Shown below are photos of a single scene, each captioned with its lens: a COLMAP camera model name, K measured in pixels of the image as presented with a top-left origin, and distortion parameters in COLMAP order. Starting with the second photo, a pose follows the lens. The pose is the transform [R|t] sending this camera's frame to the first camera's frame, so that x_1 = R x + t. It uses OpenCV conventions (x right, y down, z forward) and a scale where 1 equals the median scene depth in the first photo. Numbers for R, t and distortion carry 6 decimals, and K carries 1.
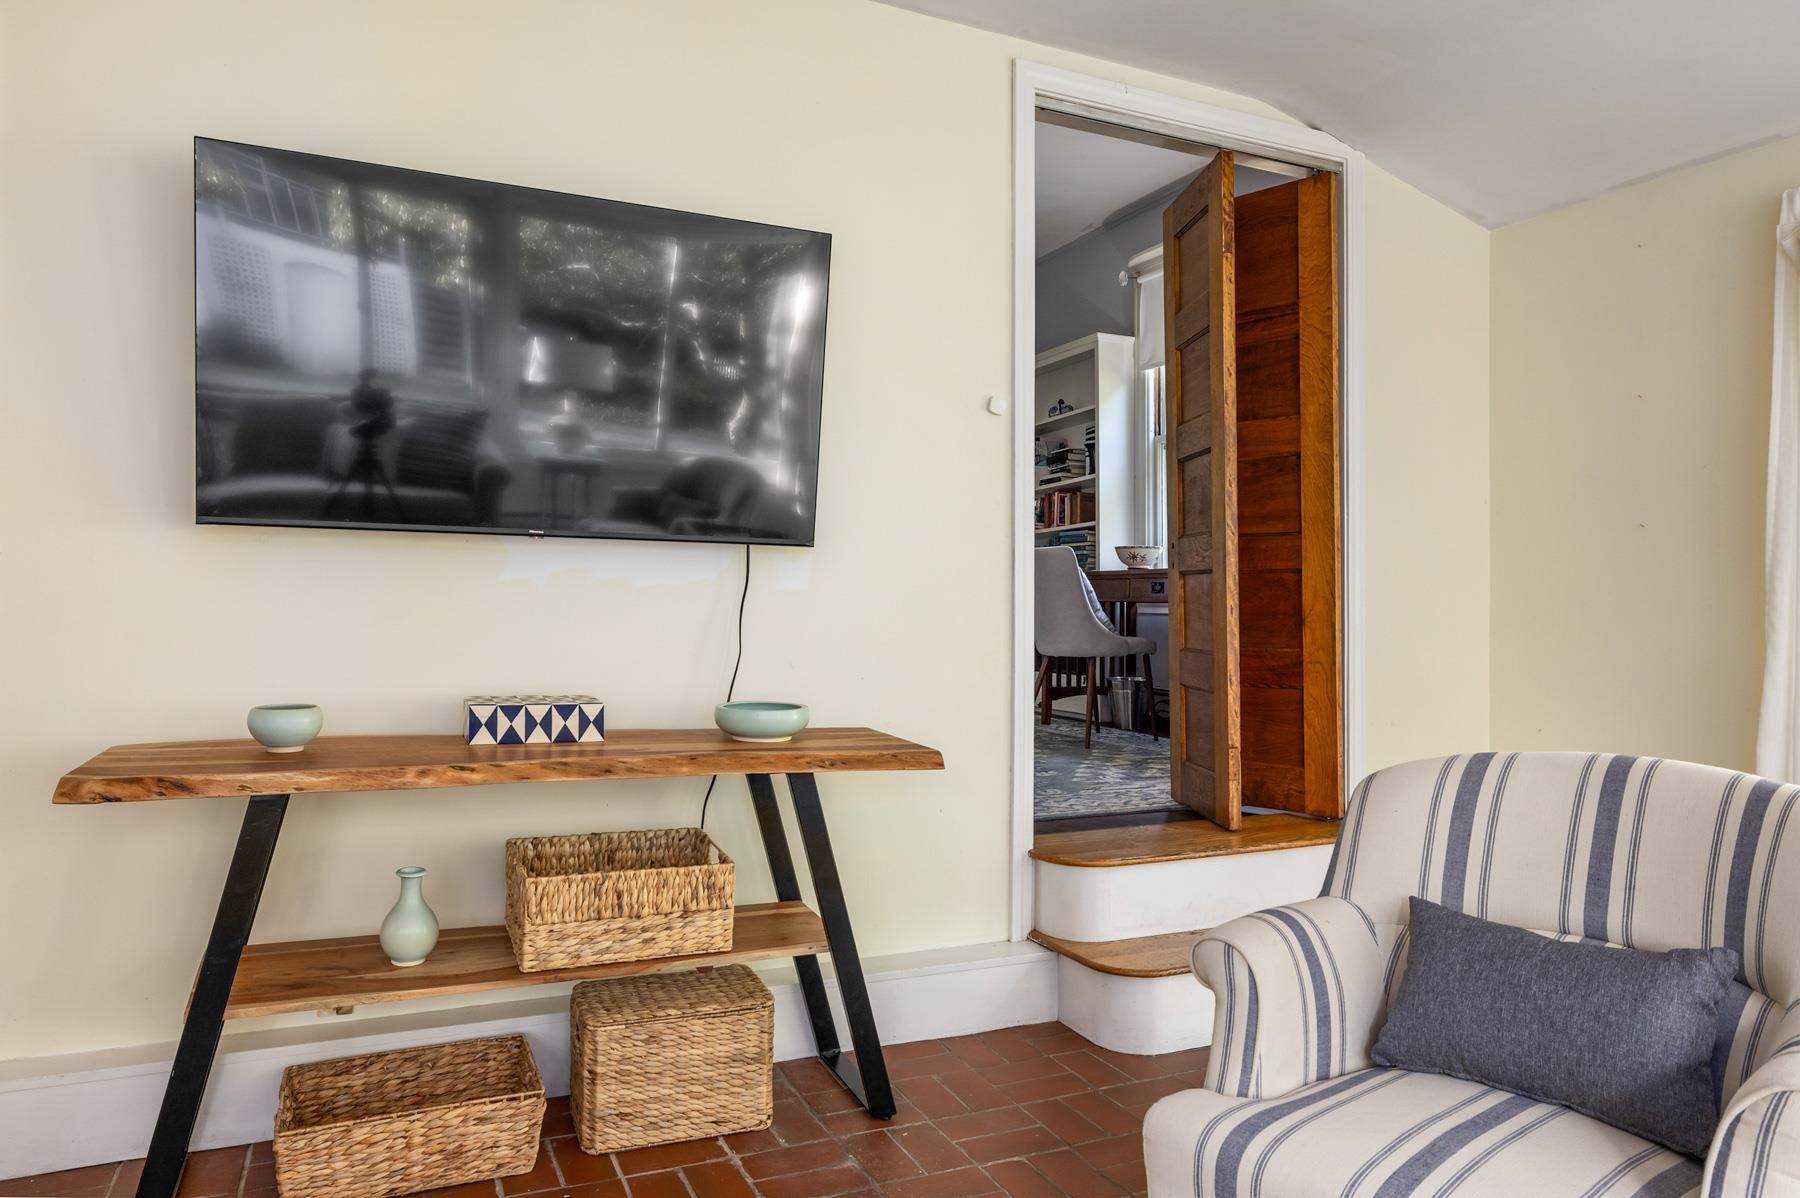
lens RADIAL K [[1177.6, 0, 851.6], [0, 1177.6, 569.3], [0, 0, 1]] dist [-0.002589, -0.001847]
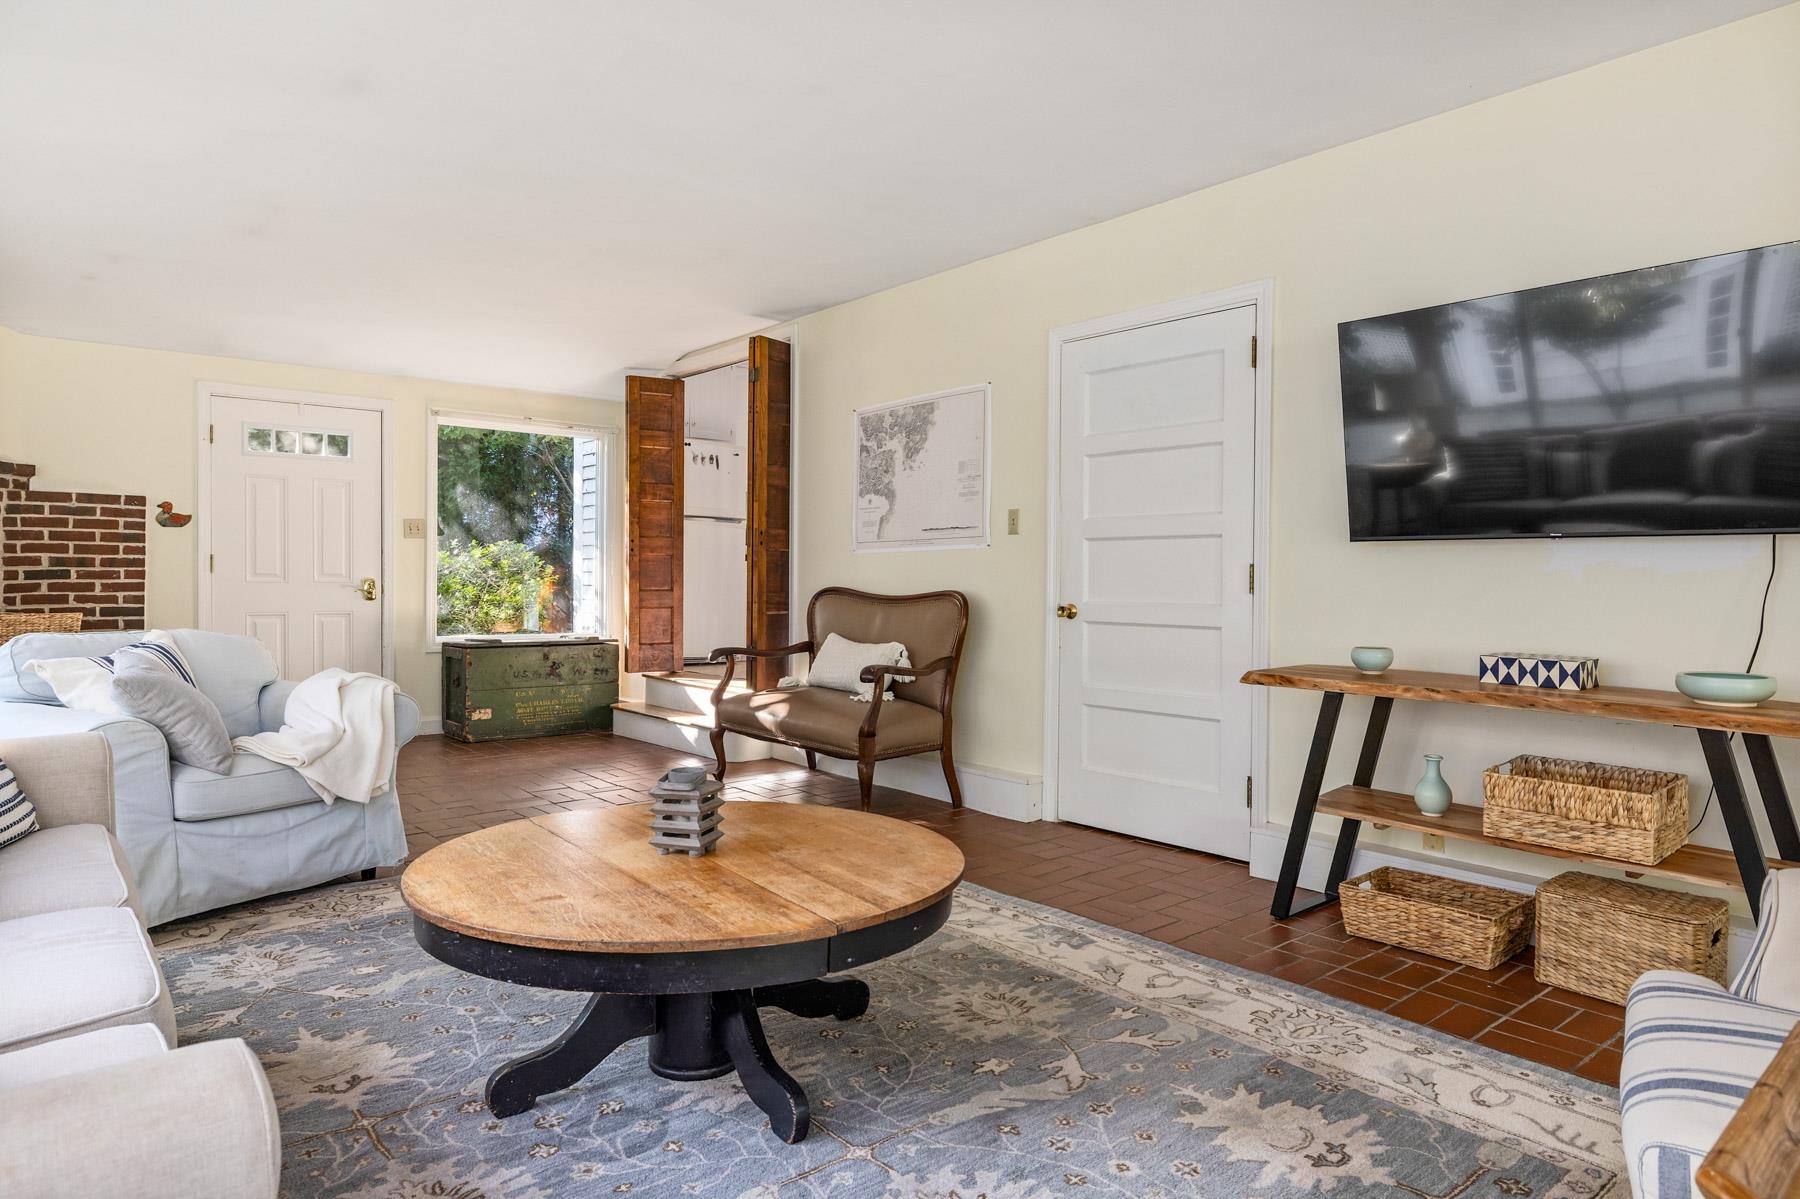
lens RADIAL K [[1093.7, 0, 960.4], [0, 1093.7, 555.4], [0, 0, 1]] dist [0.073358, -0.000210]
pose [[0.315032, -0.034486, -0.948454, 0.802978], [0.018677, 0.999371, -0.030133, 0.019526], [0.948897, -0.008222, 0.315478, -0.062206]]
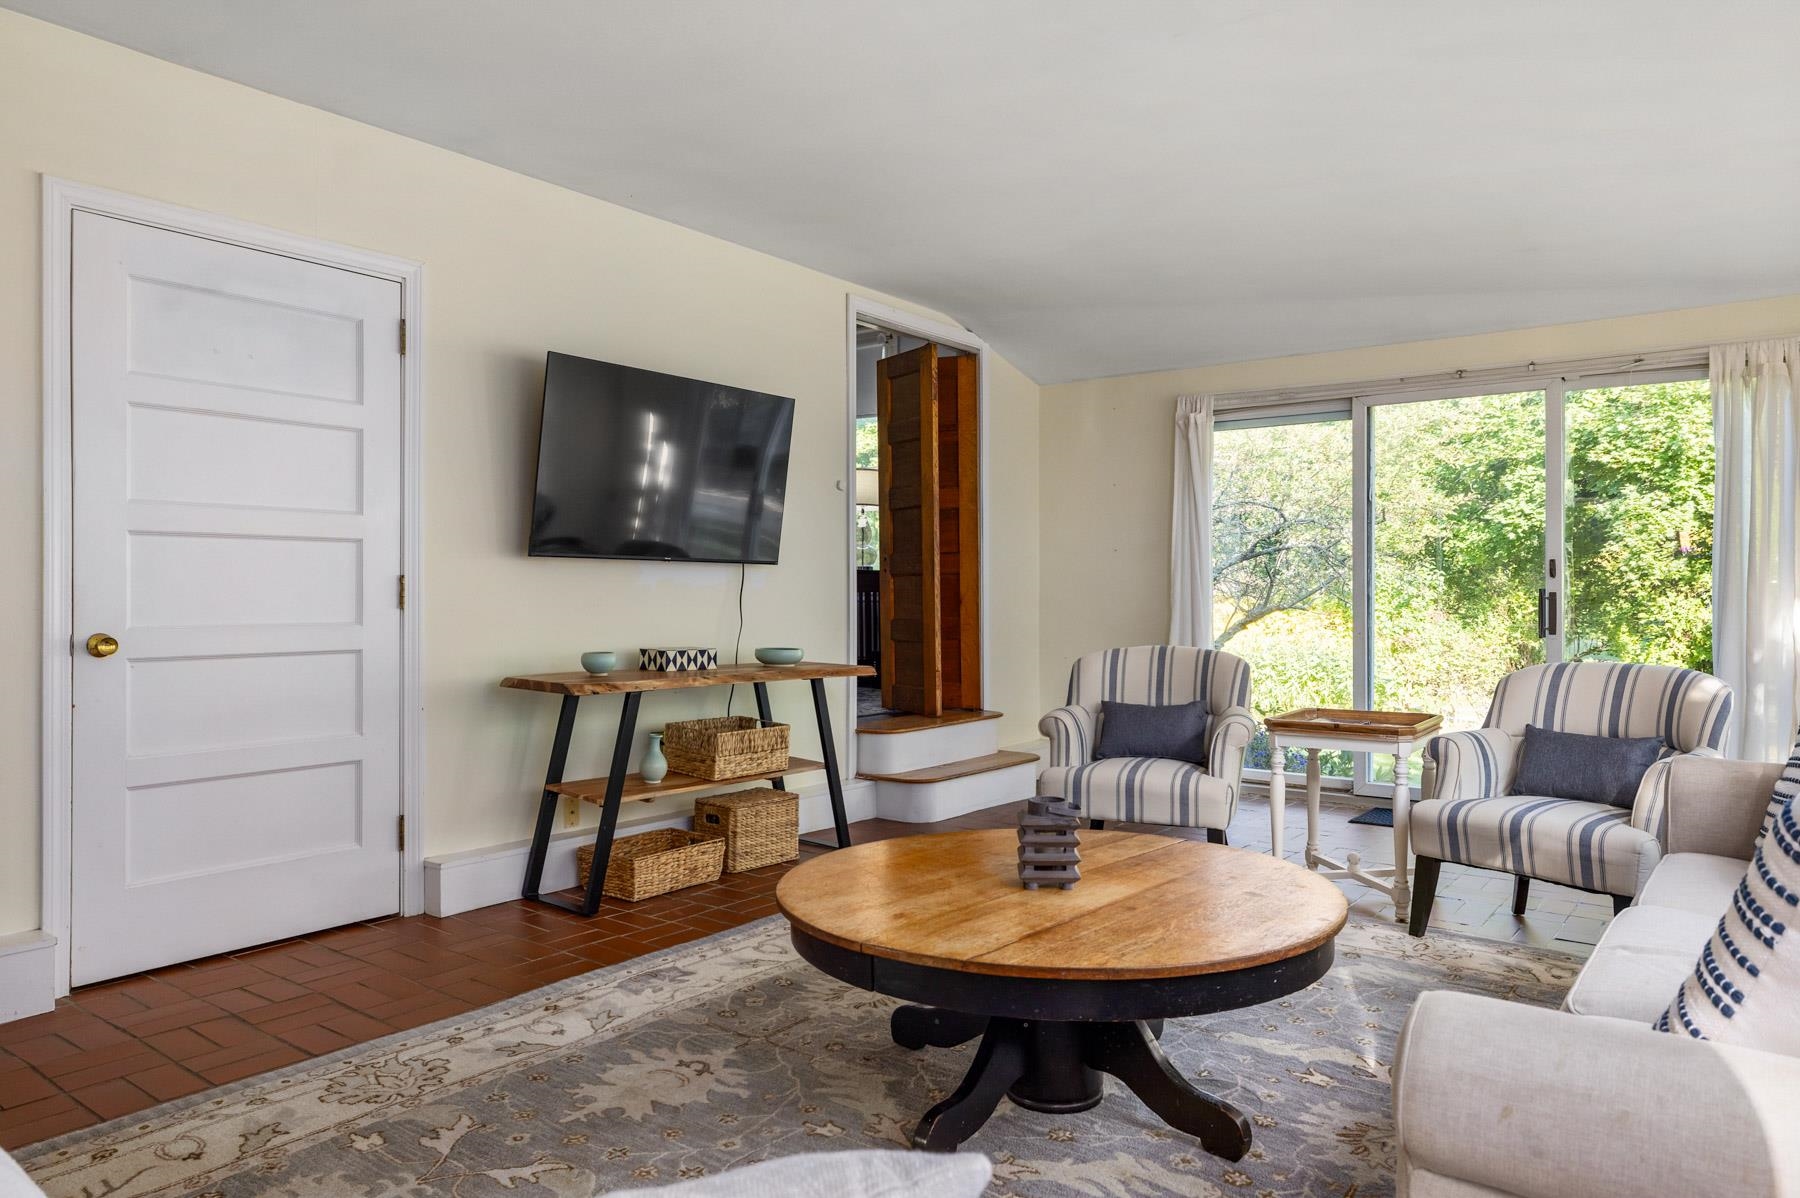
lens RADIAL K [[1177.6, 0, 851.6], [0, 1177.6, 569.3], [0, 0, 1]] dist [-0.002589, -0.001847]
pose [[0.892799, -0.005321, 0.450424, -0.915767], [0.001800, 0.999964, 0.008244, -0.032681], [-0.450452, -0.006550, 0.892777, -0.845288]]
